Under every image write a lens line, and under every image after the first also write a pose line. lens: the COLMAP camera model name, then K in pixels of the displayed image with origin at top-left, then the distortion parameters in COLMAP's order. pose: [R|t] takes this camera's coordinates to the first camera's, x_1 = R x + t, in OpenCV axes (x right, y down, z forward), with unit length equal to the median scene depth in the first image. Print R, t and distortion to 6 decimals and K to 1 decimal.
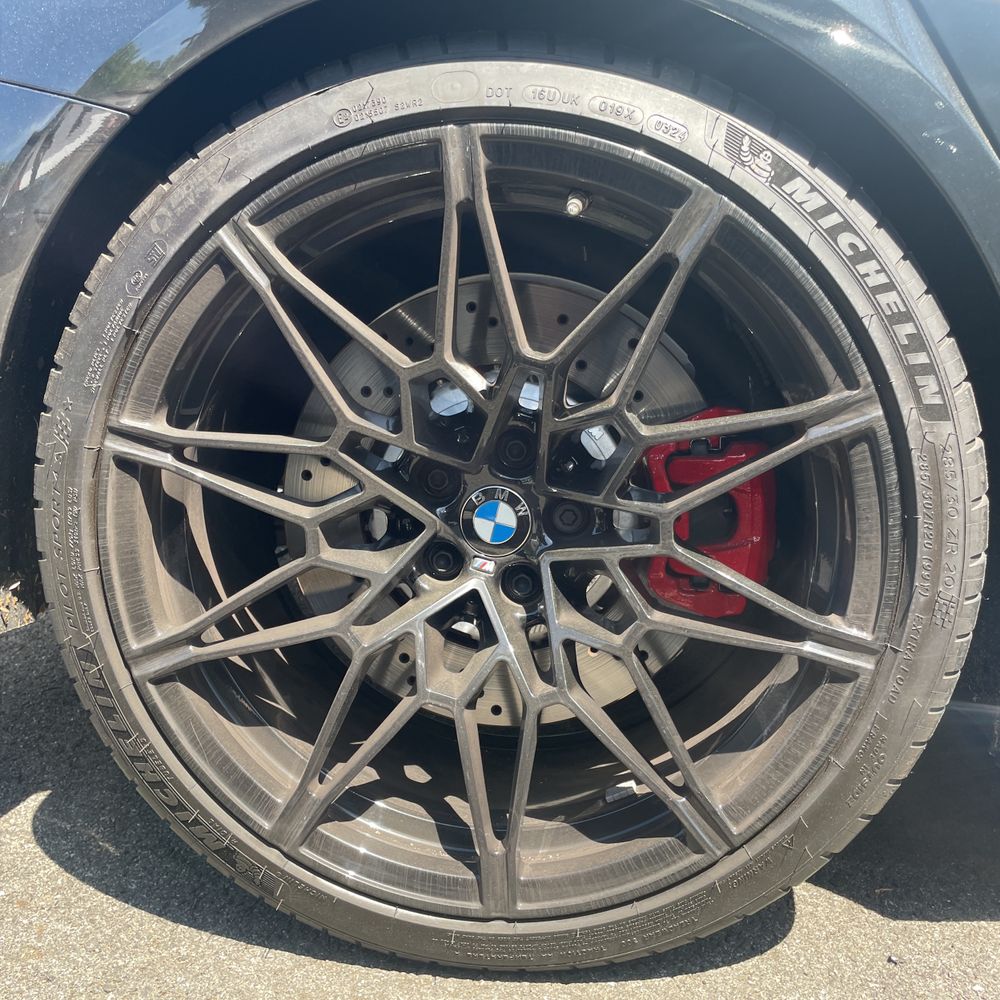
lens RADIAL K [[1003.3, 0, 500.0], [0, 1003.3, 500.0], [0, 0, 1]] dist [0.068144, -0.079983]
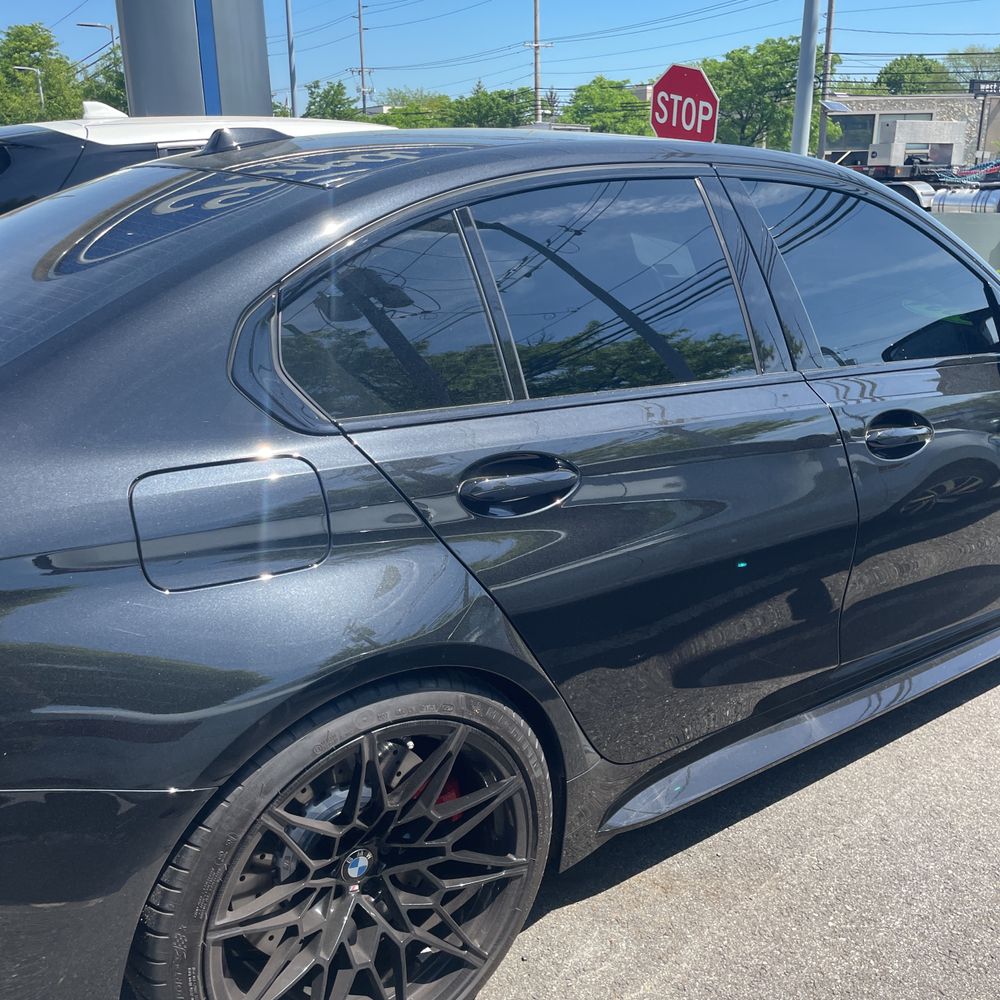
lens RADIAL K [[1003.3, 0, 500.0], [0, 1003.3, 500.0], [0, 0, 1]] dist [0.068144, -0.079983]
pose [[0.728894, -0.217956, 0.649006, -1.035253], [0.128138, 0.974650, 0.183407, -1.119082], [-0.672528, -0.050522, 0.738345, -0.707363]]
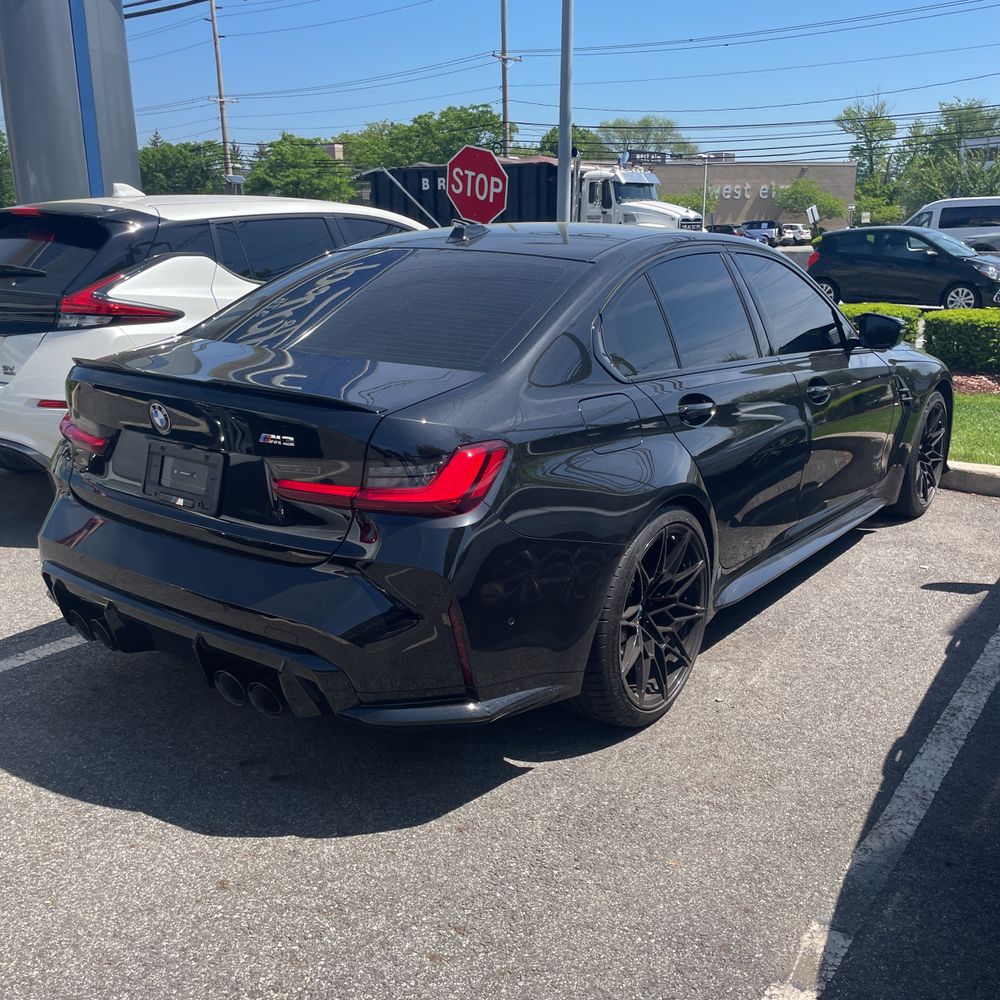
lens RADIAL K [[1003.3, 0, 500.0], [0, 1003.3, 500.0], [0, 0, 1]] dist [0.068144, -0.079983]
pose [[0.494298, -0.231930, 0.837782, -3.717342], [0.154646, 0.971839, 0.177800, -1.266406], [-0.855426, 0.041674, 0.516245, -0.609441]]
